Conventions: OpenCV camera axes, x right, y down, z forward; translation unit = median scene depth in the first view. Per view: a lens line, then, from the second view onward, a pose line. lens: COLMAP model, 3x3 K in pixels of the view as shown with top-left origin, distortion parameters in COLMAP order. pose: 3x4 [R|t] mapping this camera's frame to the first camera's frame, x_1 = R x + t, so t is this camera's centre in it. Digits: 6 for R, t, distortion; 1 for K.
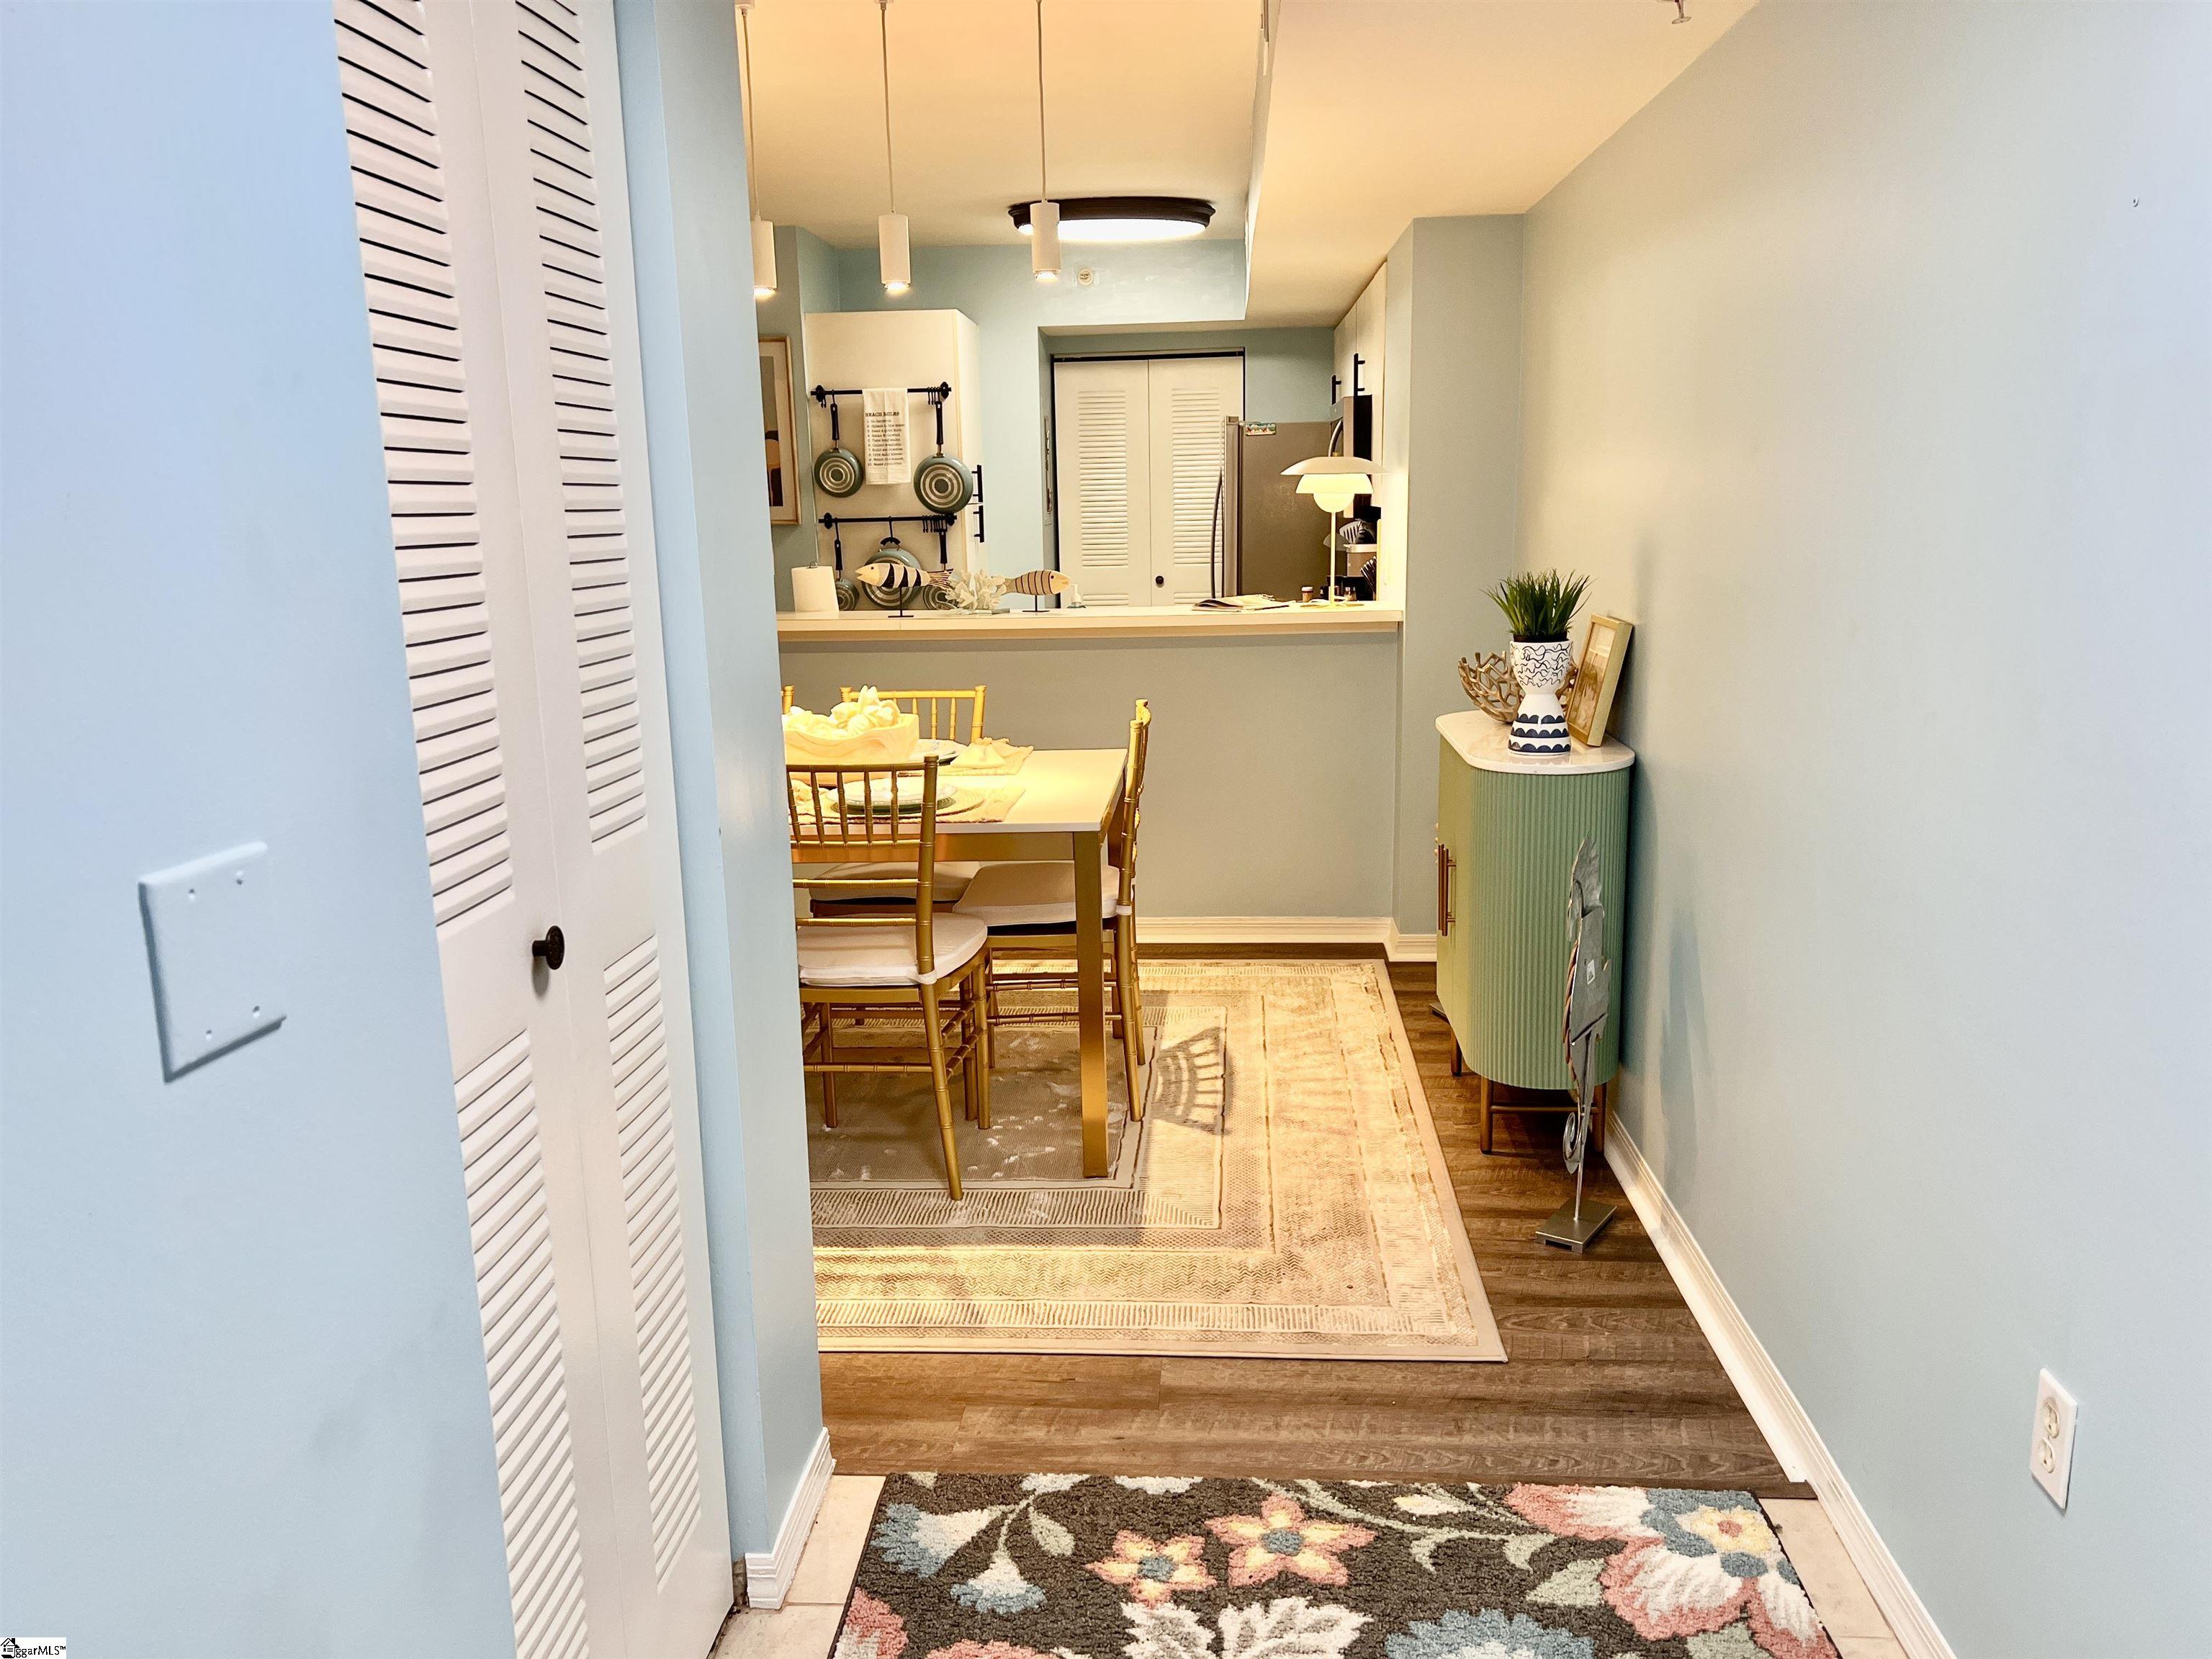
lens RADIAL K [[1680.6, 0, 1111.4], [0, 1680.6, 870.8], [0, 0, 1]] dist [0.083083, -0.003478]
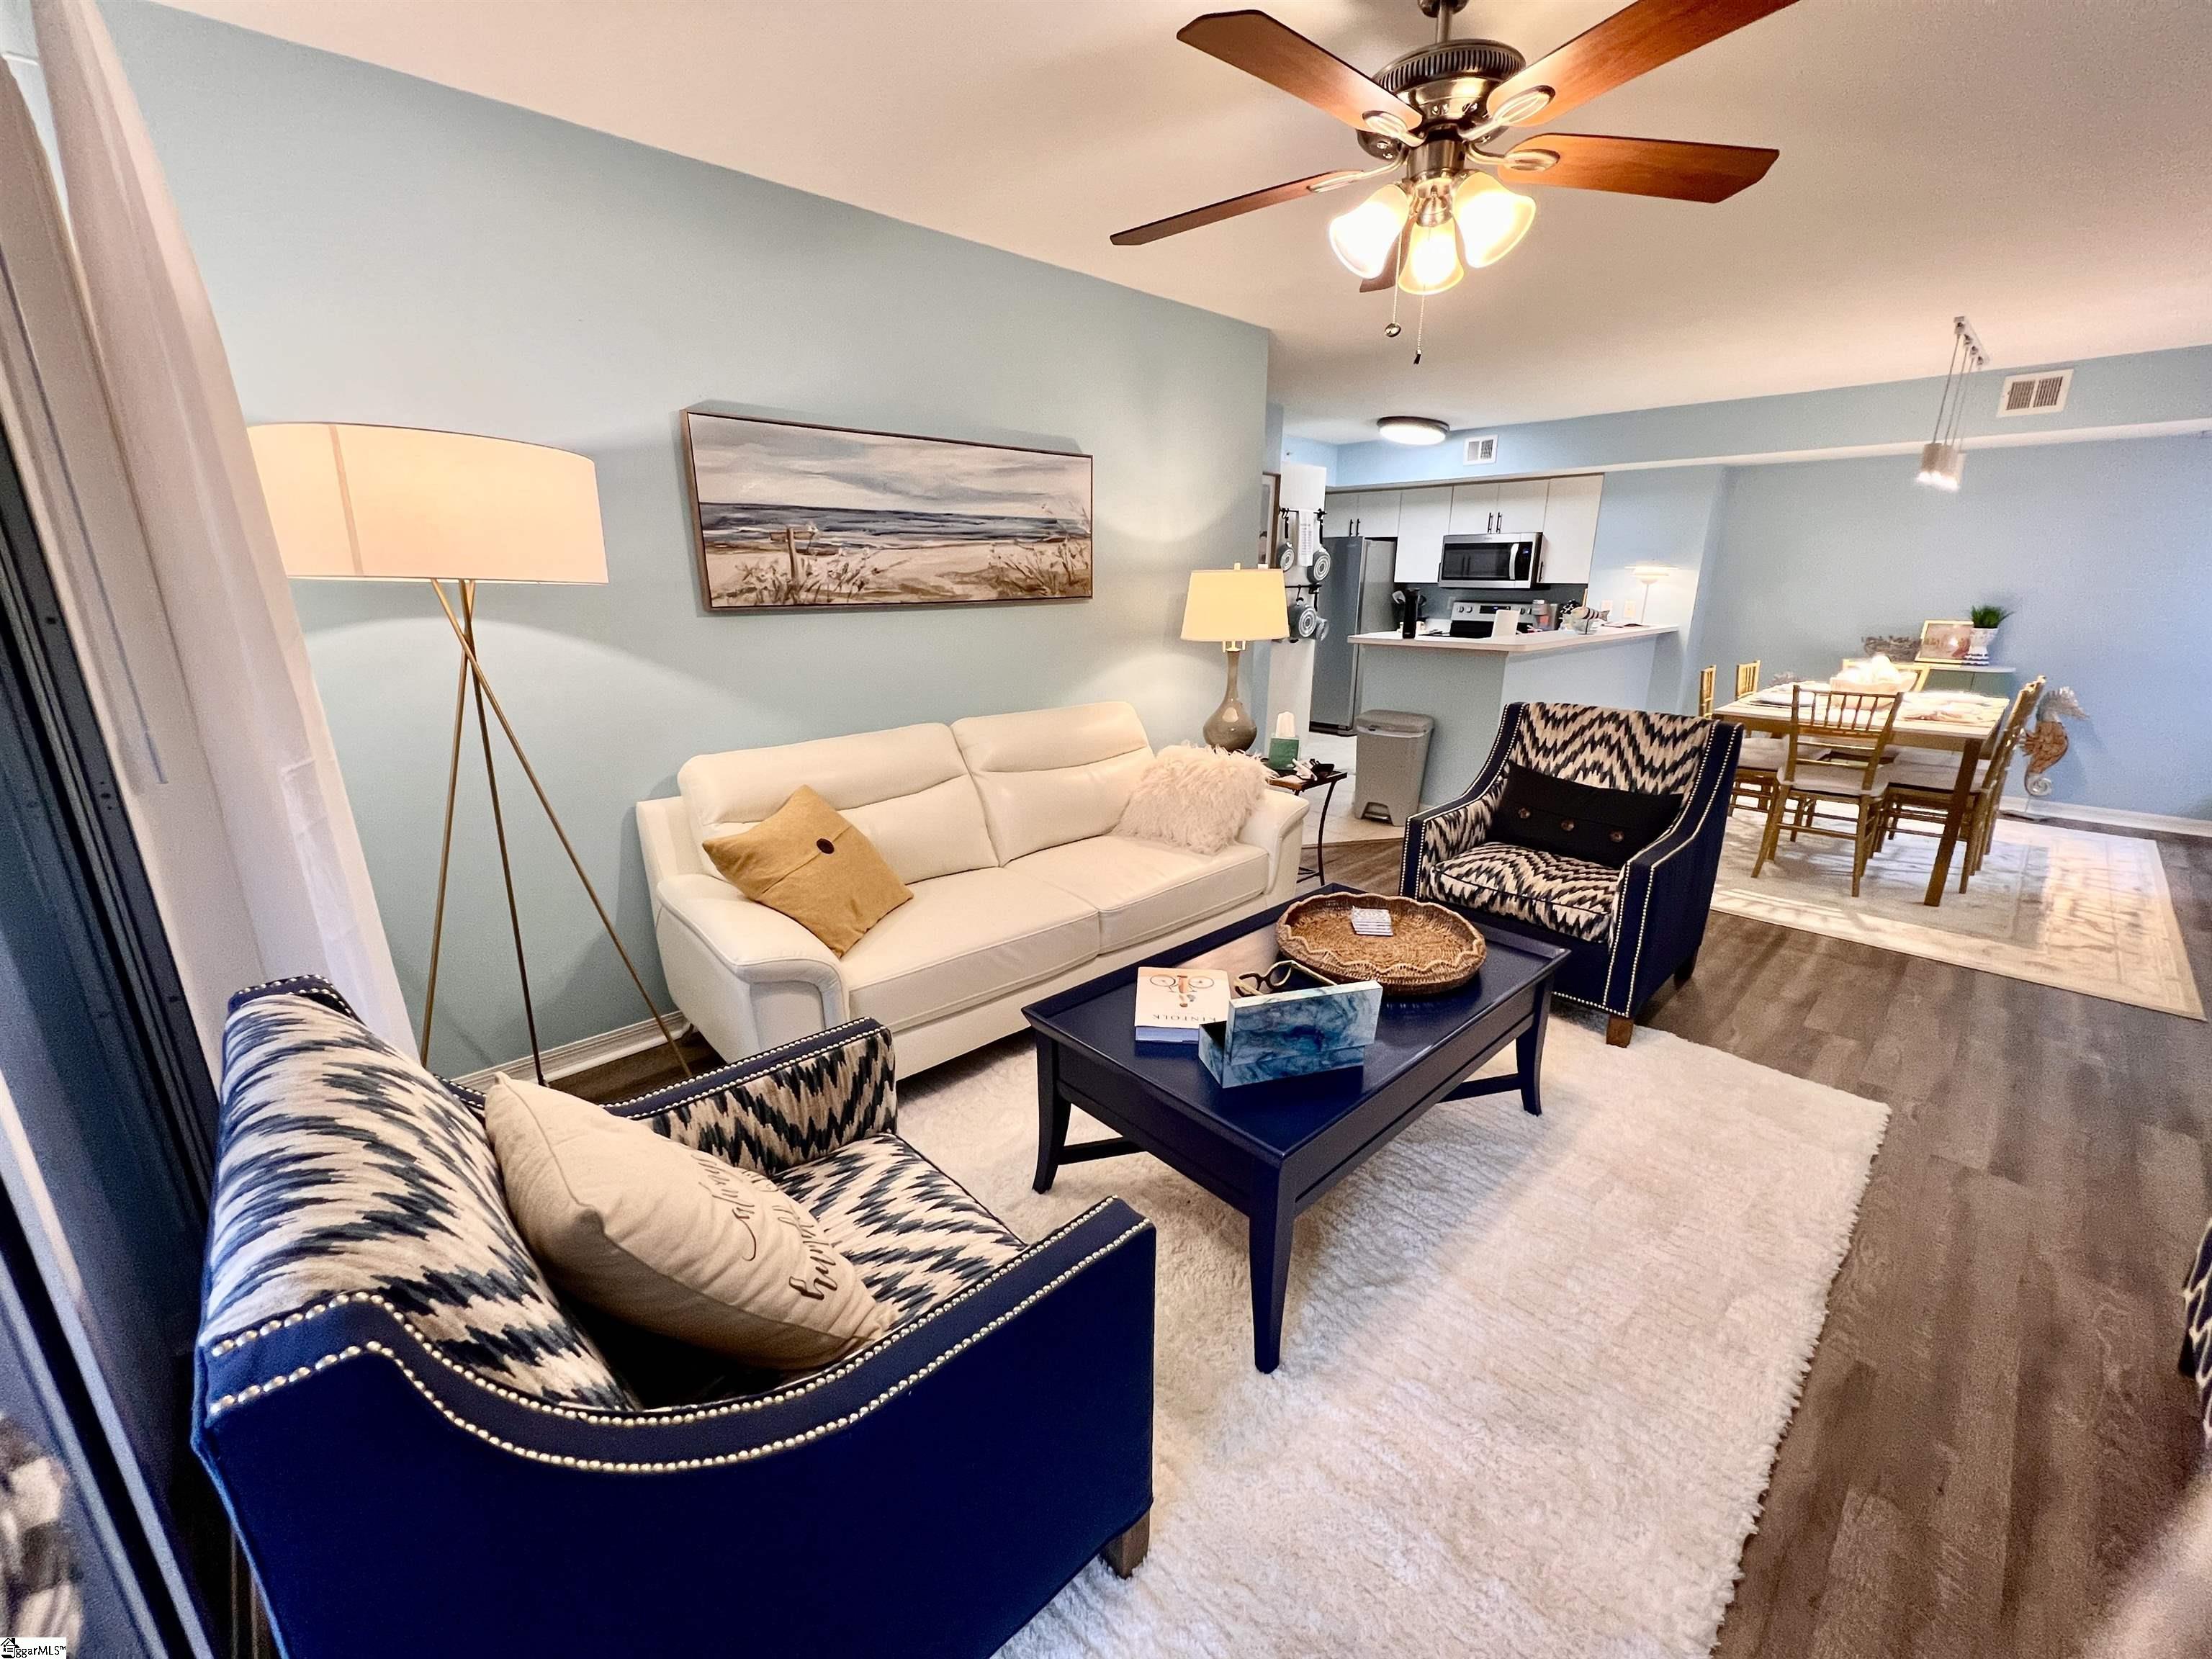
lens RADIAL K [[891.2, 0, 1103.7], [0, 891.2, 830.9], [0, 0, 1]] dist [0.001080, 0.000158]
pose [[0.678907, -0.181689, 0.711389, -0.975047], [0.146357, 0.982943, 0.111370, -0.094067], [-0.719490, 0.028507, 0.693918, 0.525429]]
